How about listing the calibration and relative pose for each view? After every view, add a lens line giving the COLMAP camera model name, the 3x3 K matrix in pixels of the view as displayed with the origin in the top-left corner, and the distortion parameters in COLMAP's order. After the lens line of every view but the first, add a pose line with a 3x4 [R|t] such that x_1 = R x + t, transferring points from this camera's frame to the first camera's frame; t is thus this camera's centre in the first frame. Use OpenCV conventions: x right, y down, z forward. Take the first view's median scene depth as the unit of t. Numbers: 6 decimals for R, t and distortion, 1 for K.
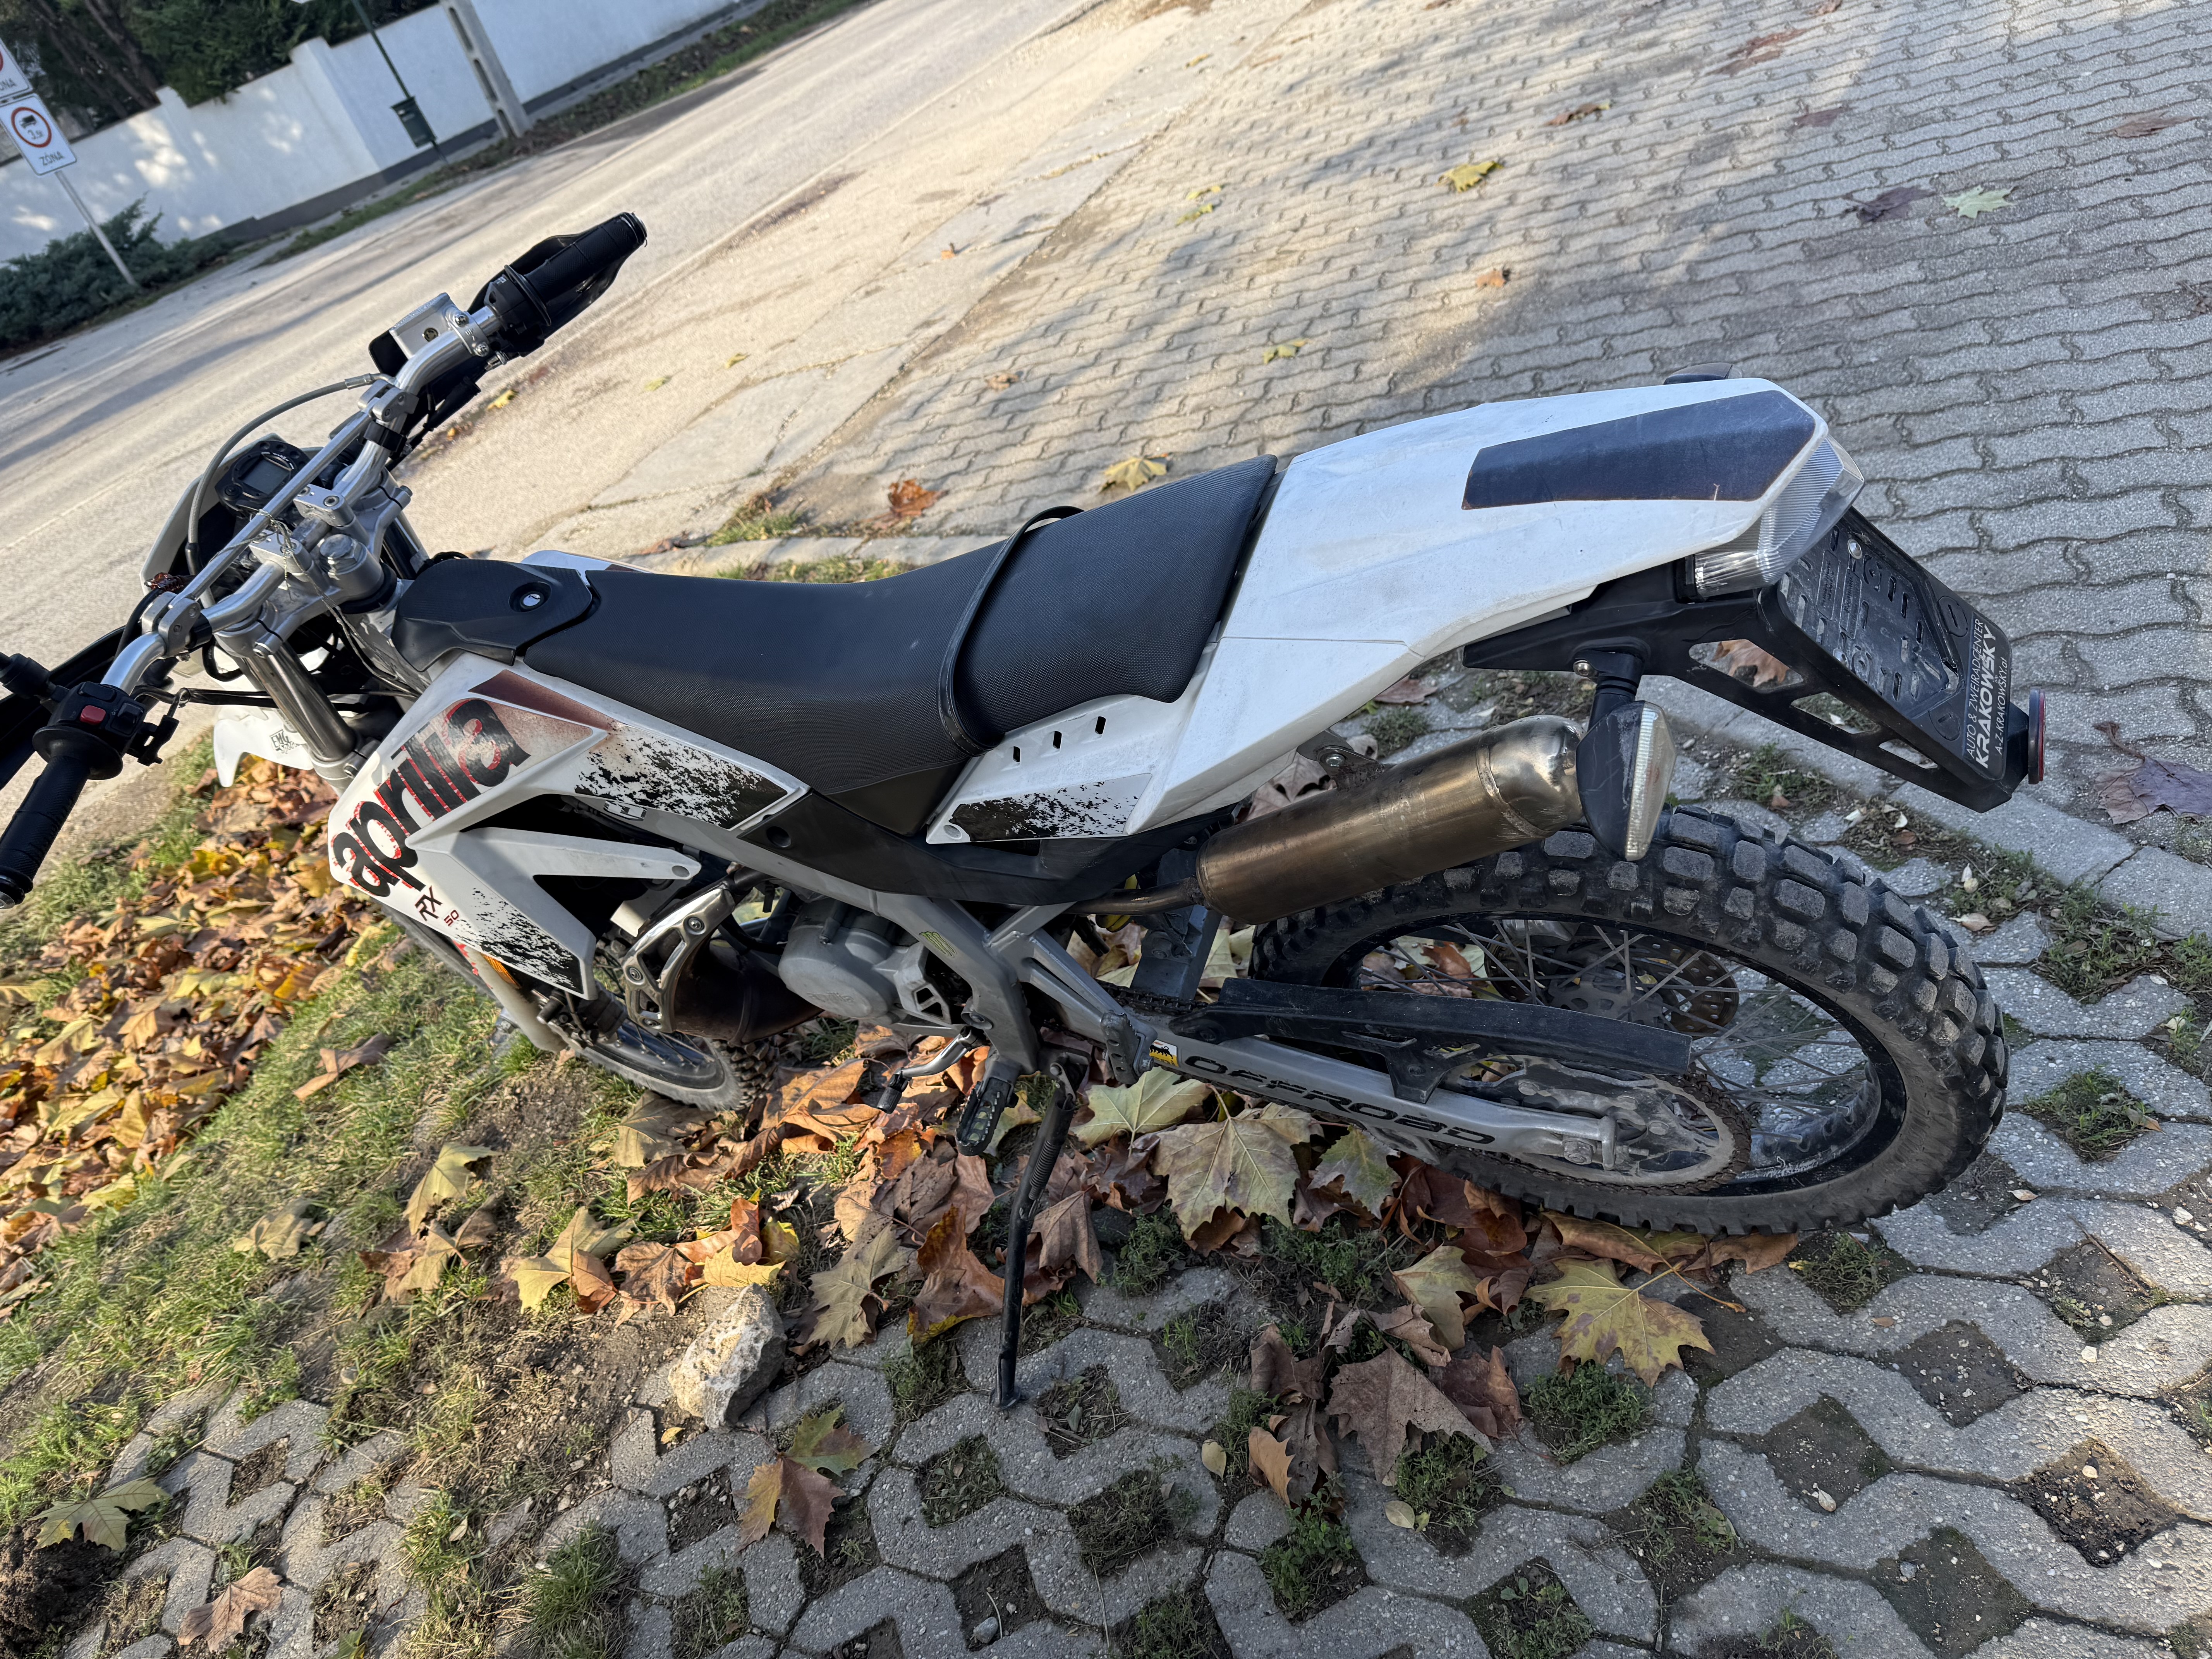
lens RADIAL K [[1573.2, 0, 1112.9], [0, 1573.2, 837.8], [0, 0, 1]] dist [0.027454, -0.034249]
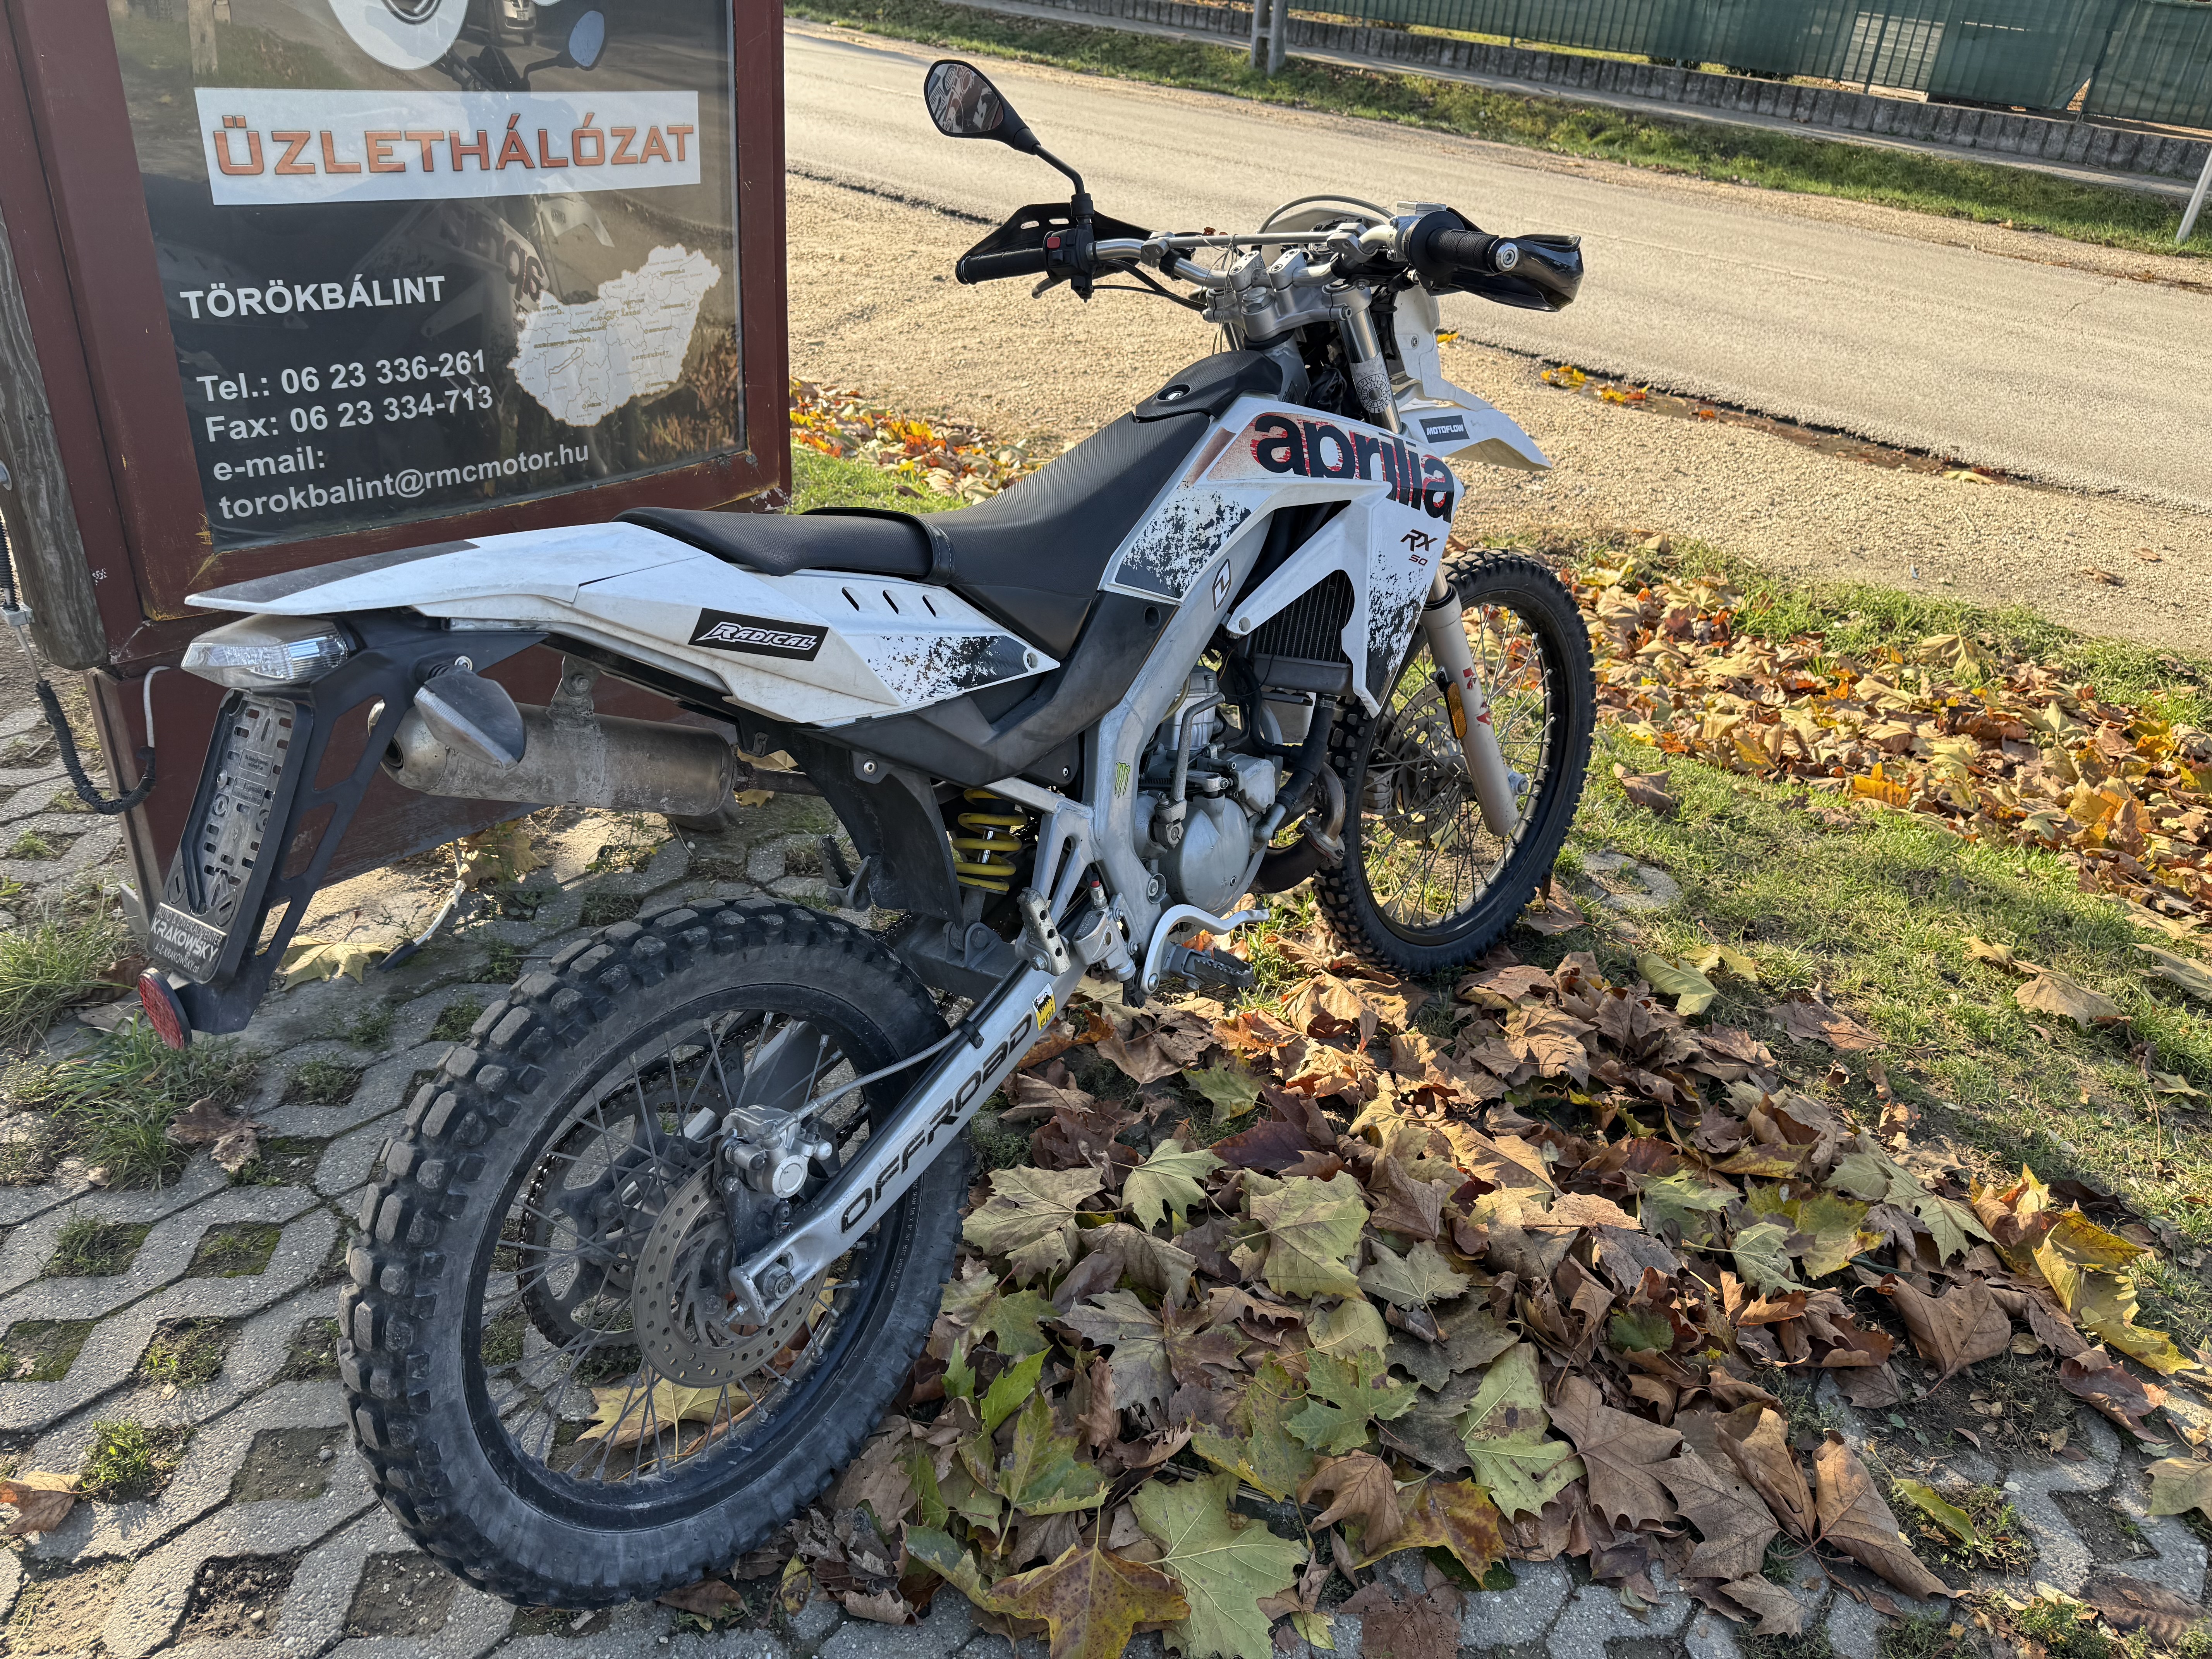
lens RADIAL K [[1573.2, 0, 1107.9], [0, 1573.2, 814.2], [0, 0, 1]] dist [0.027454, -0.034249]
pose [[-0.248357, 0.722703, -0.644996, 0.514347], [-0.559352, 0.436630, 0.704613, -0.630961], [0.790850, 0.535775, 0.295805, 0.557135]]
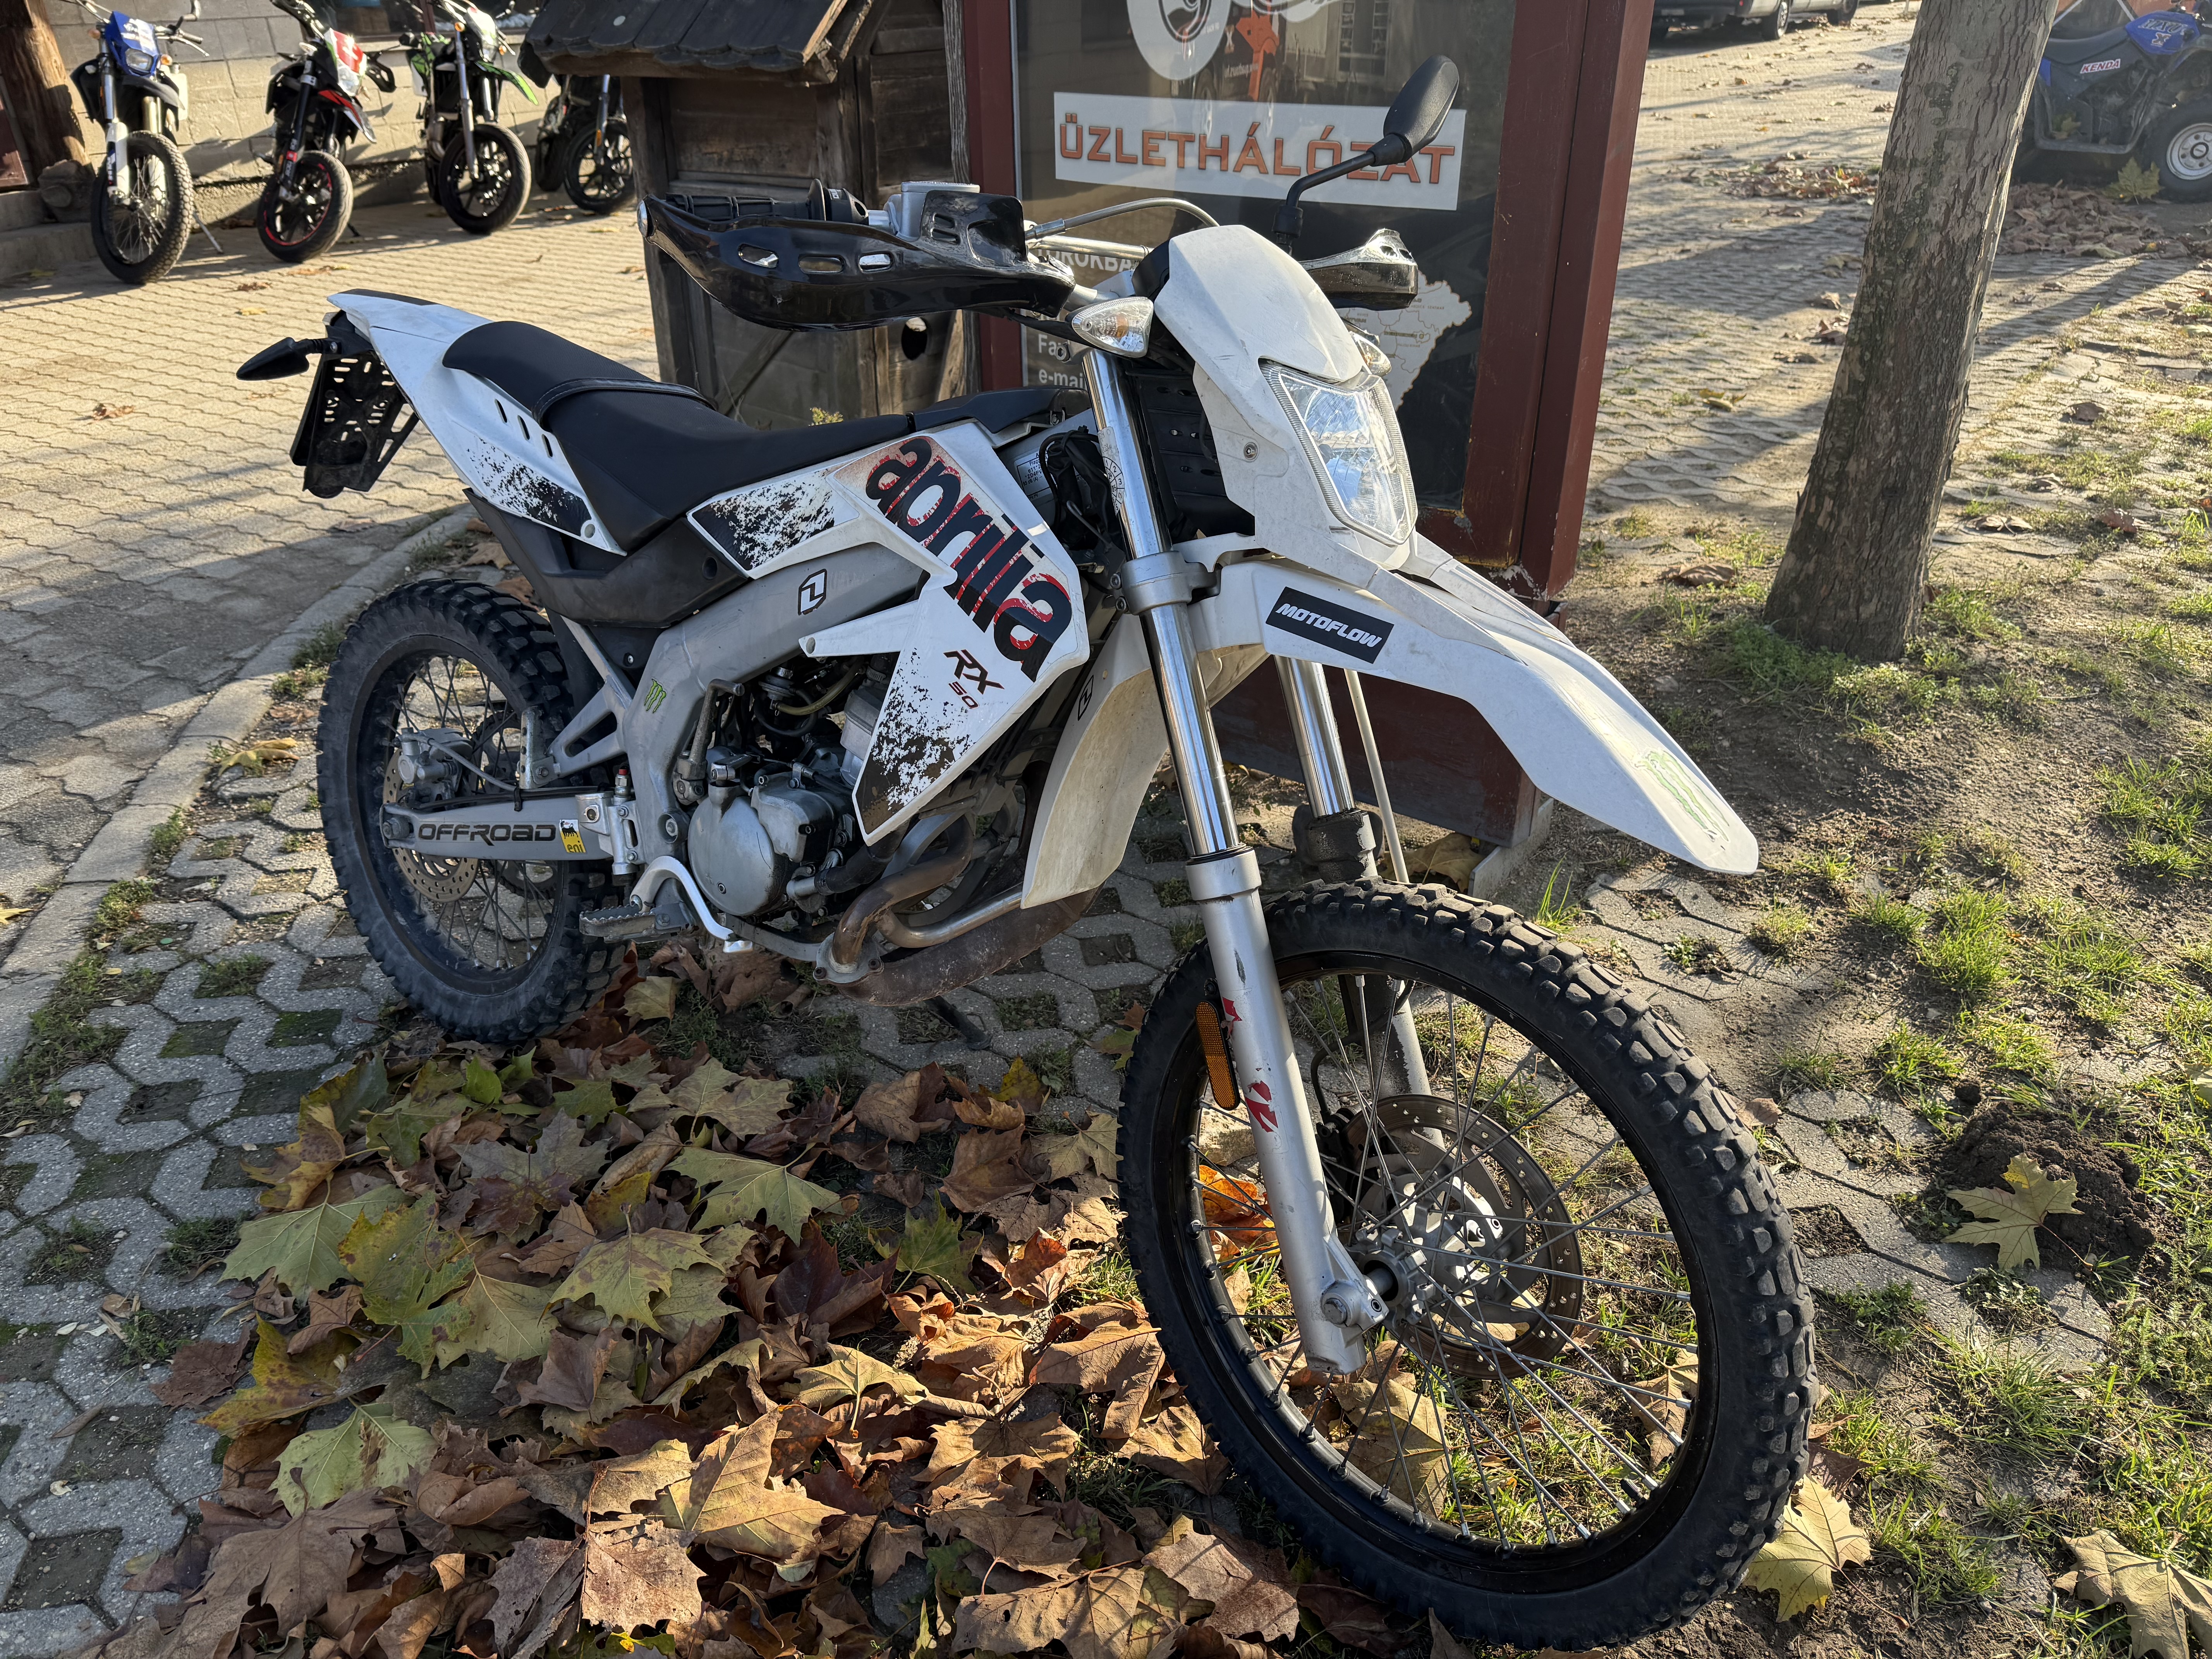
lens RADIAL K [[1573.2, 0, 1113.6], [0, 1573.2, 845.0], [0, 0, 1]] dist [0.027454, -0.034249]
pose [[-0.918240, 0.223772, 0.326744, -0.554123], [0.393664, 0.425804, 0.814690, -0.629895], [0.043176, 0.876708, -0.479081, 1.310231]]
